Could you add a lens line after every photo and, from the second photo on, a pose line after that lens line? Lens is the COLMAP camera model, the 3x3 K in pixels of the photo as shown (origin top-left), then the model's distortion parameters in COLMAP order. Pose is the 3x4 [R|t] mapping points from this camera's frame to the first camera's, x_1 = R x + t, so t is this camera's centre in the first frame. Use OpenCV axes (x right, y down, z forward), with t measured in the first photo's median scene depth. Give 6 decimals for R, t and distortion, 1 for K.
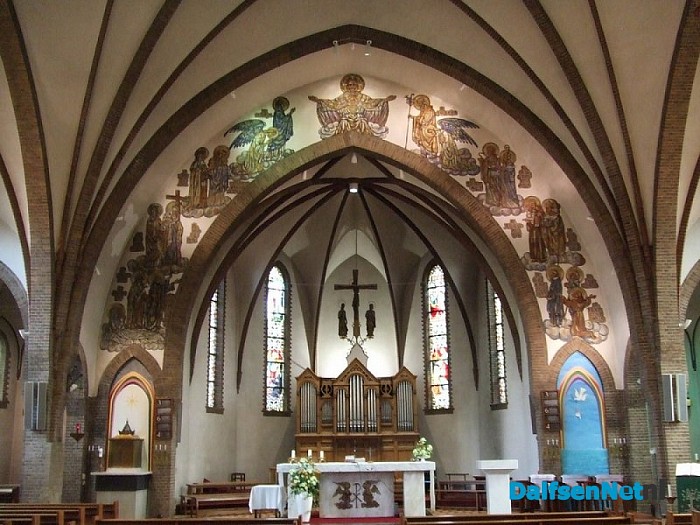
lens RADIAL K [[738.5, 0, 349.8], [0, 738.5, 278.4], [0, 0, 1]] dist [-0.069114, 0.011810]
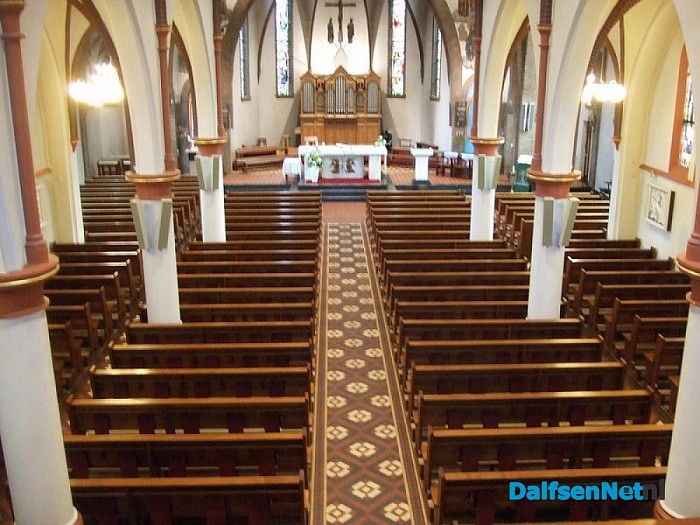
lens RADIAL K [[738.5, 0, 349.8], [0, 738.5, 278.4], [0, 0, 1]] dist [-0.069114, 0.011810]
pose [[0.999160, 0.001857, 0.040946, -0.036631], [-0.022156, 0.864914, 0.501432, -0.291108], [-0.034483, -0.501918, 0.864228, -0.542396]]
